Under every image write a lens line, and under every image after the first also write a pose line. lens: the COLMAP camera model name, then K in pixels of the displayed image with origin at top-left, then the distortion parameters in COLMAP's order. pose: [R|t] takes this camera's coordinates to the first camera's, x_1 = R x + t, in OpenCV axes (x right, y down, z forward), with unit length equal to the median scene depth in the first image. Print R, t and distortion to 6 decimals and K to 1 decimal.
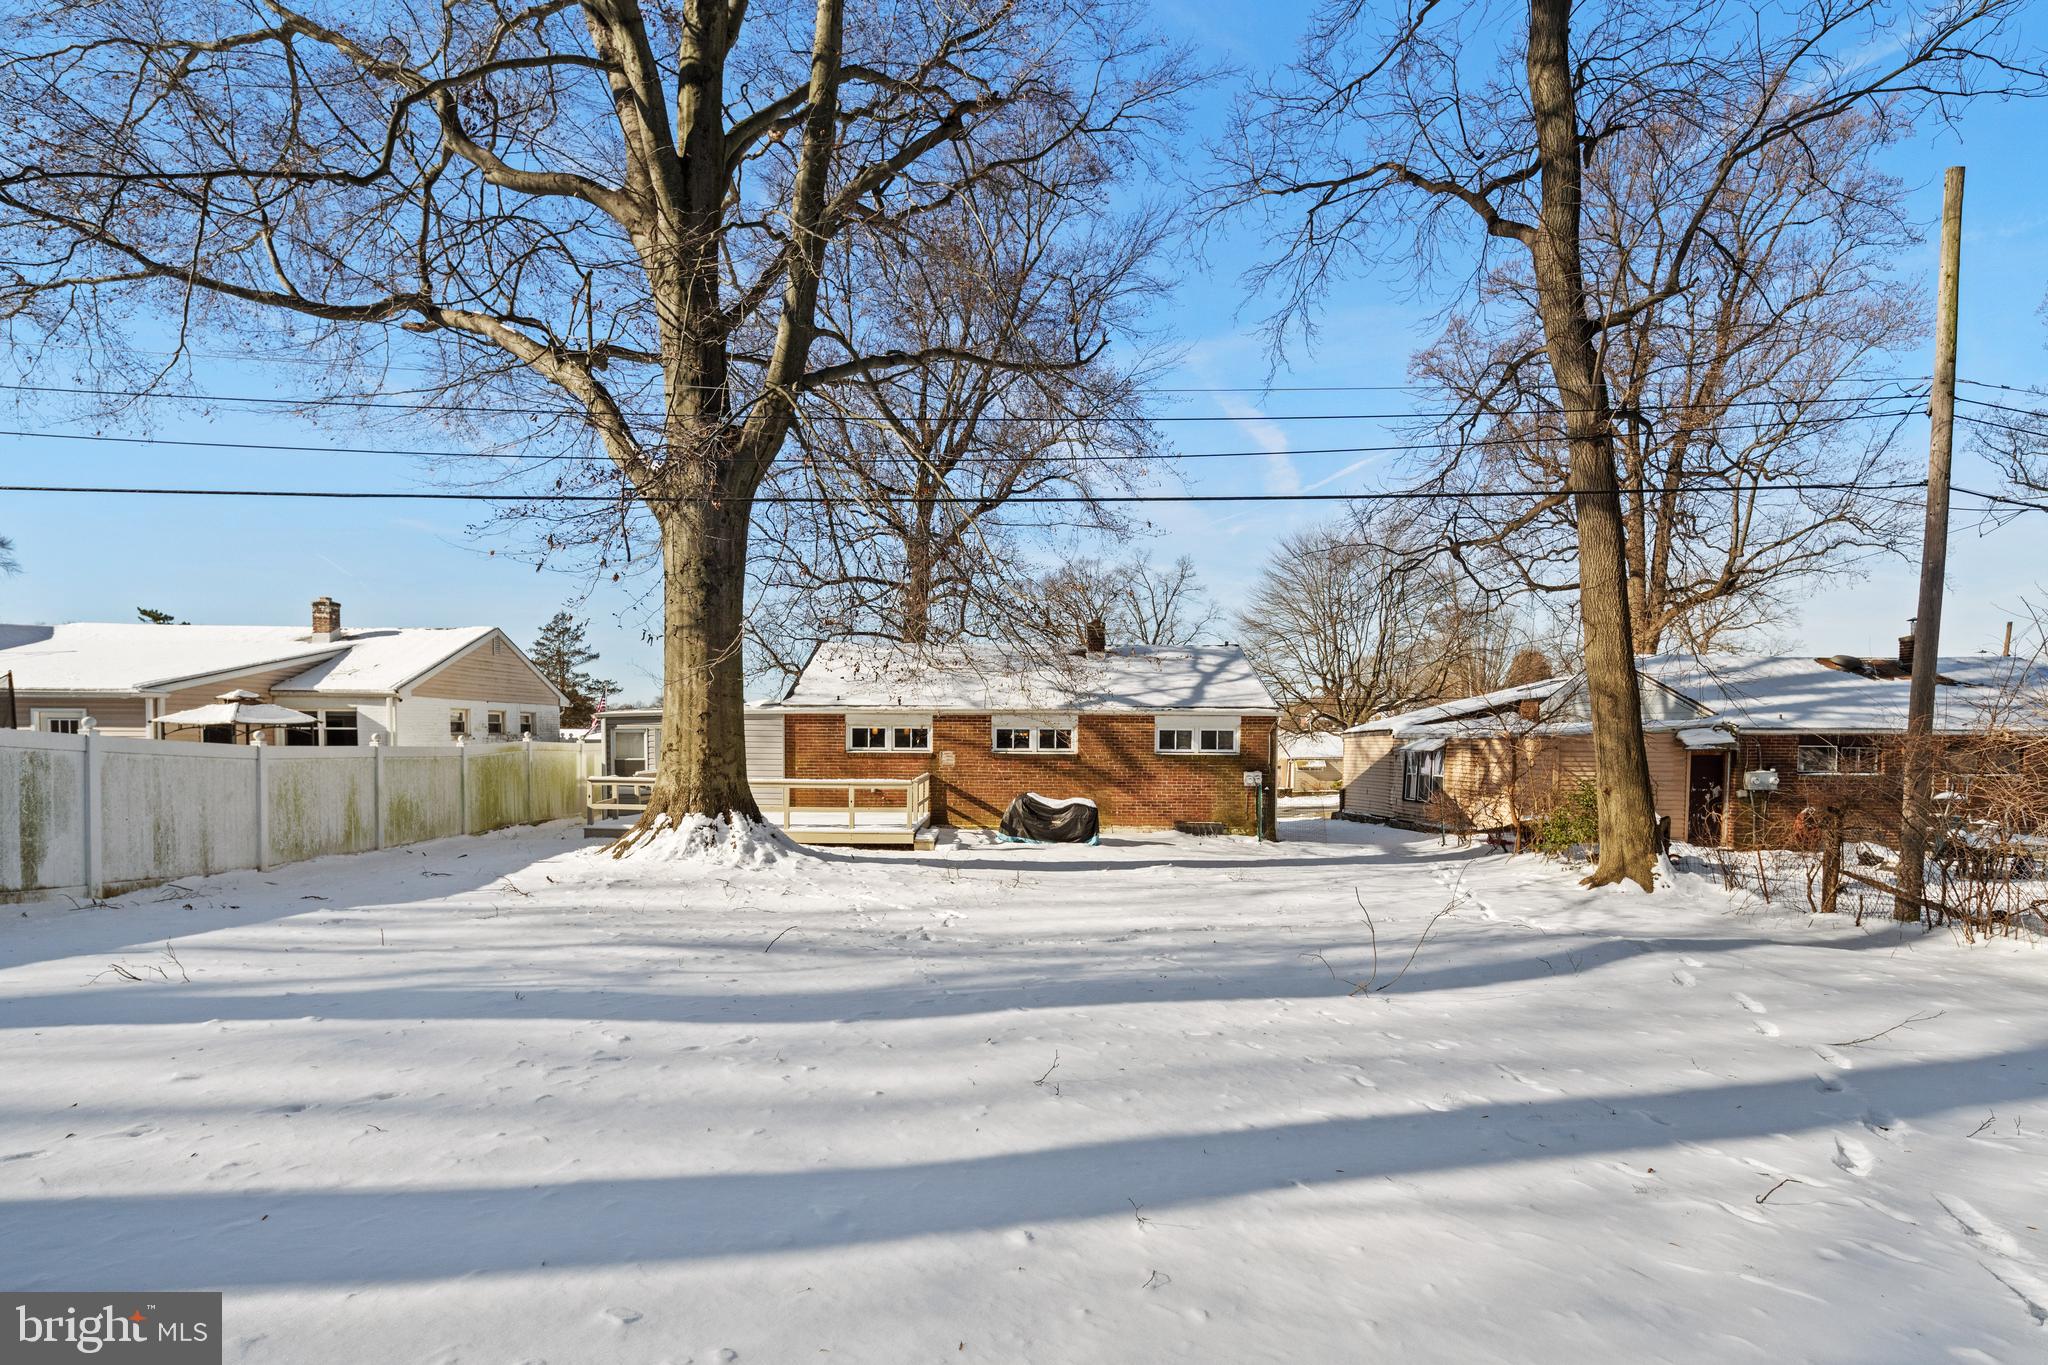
lens RADIAL K [[993.1, 0, 1023.6], [0, 993.1, 714.2], [0, 0, 1]] dist [0.001618, 0.000198]
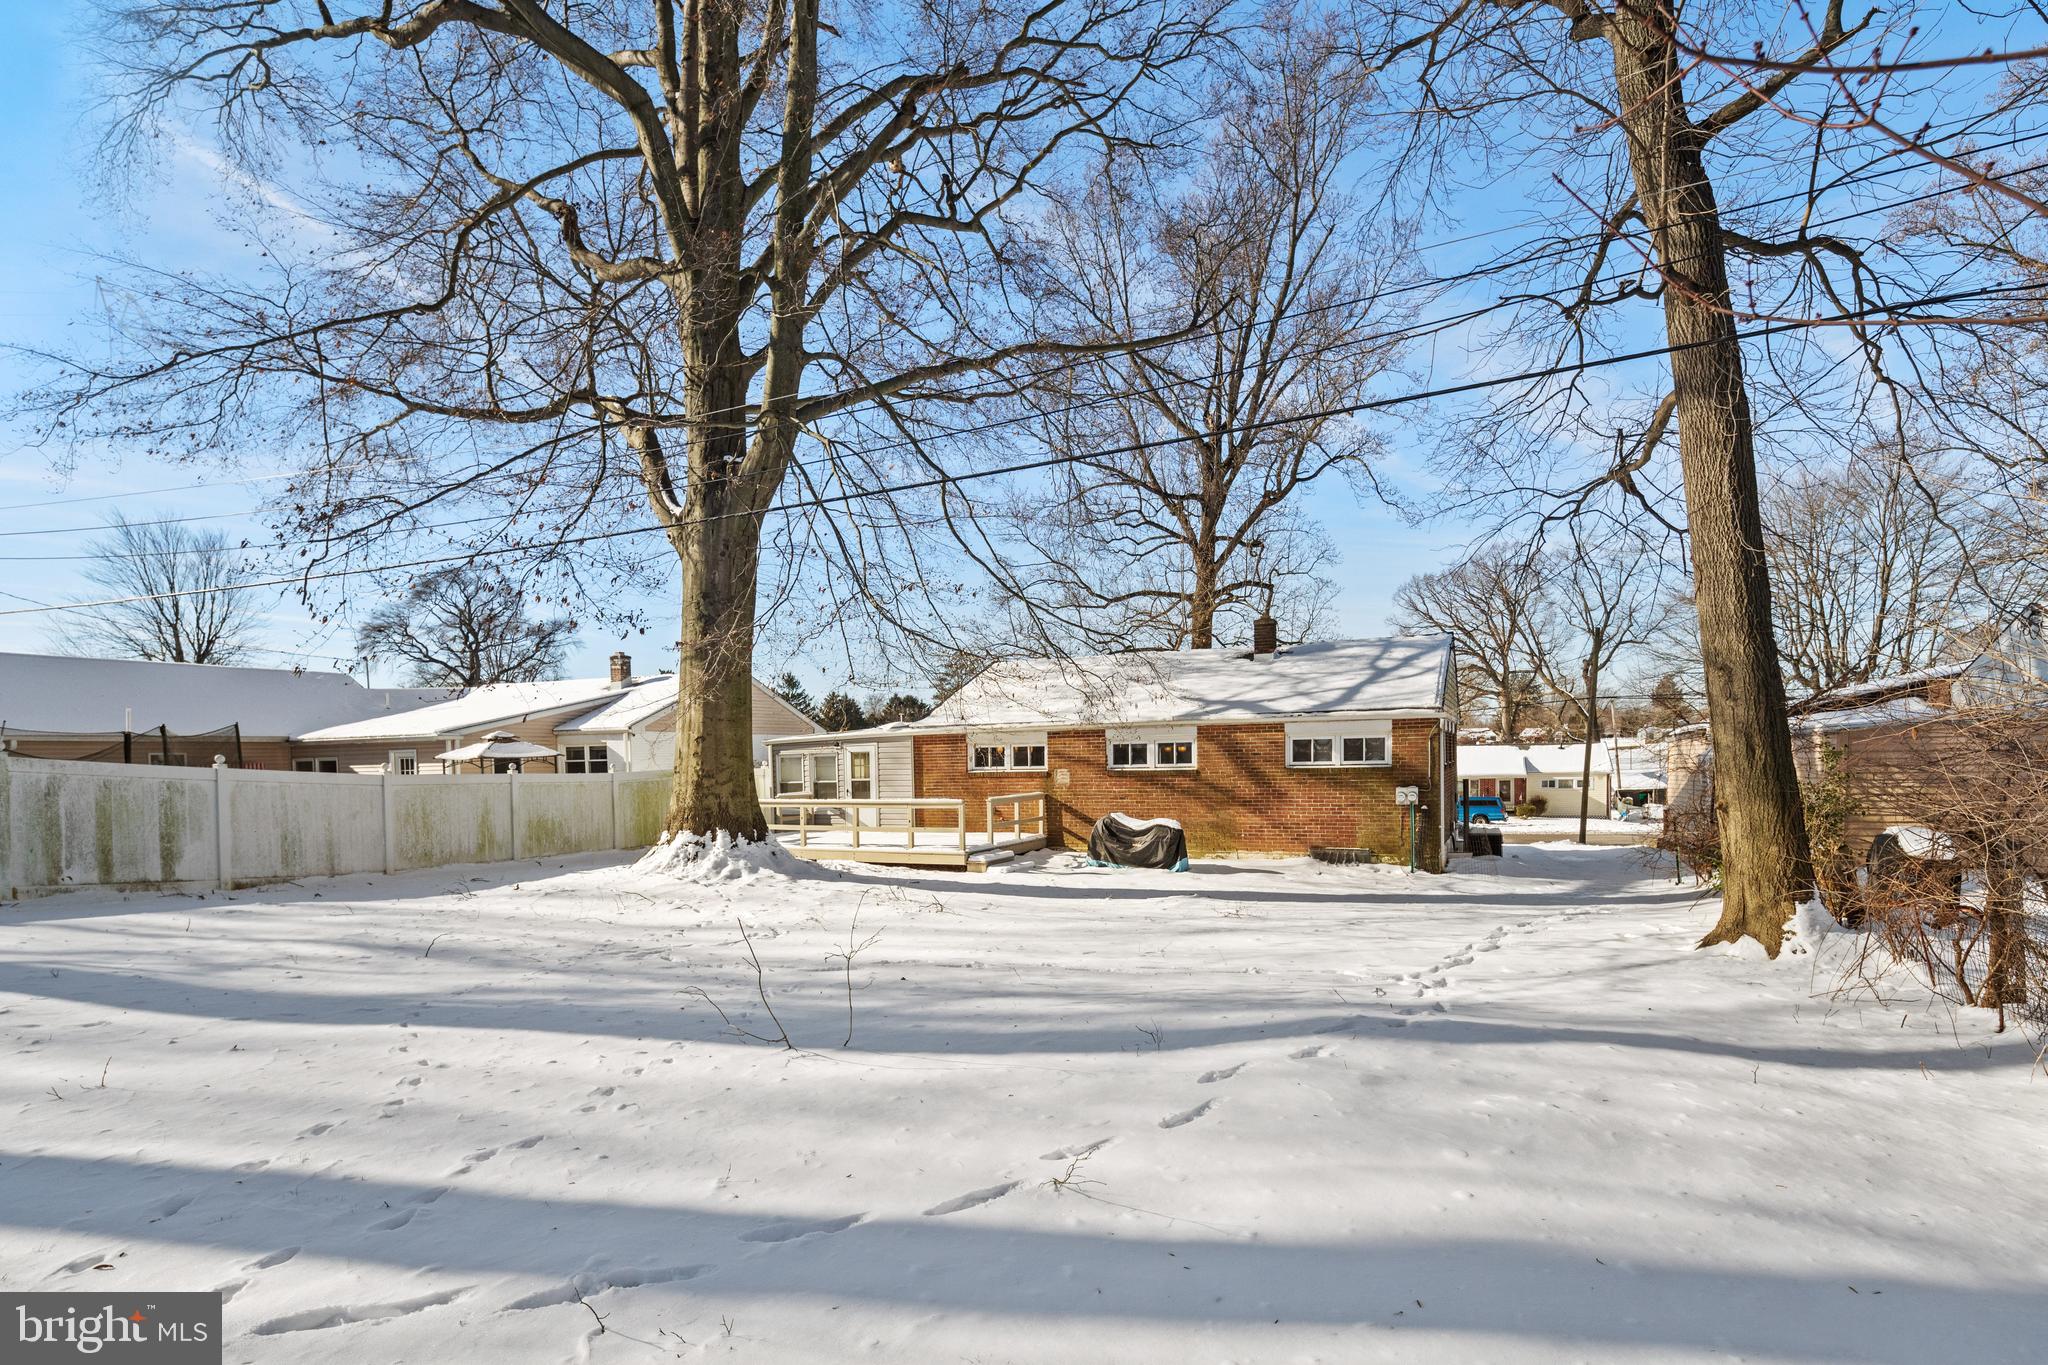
lens RADIAL K [[1018.2, 0, 1024.1], [0, 1018.2, 750.1], [0, 0, 1]] dist [0.000639, 0.000228]
pose [[0.901546, -0.027519, -0.431807, 0.316525], [0.033573, 0.999416, 0.006401, 0.011938], [0.431379, -0.020267, 0.901943, 0.113078]]
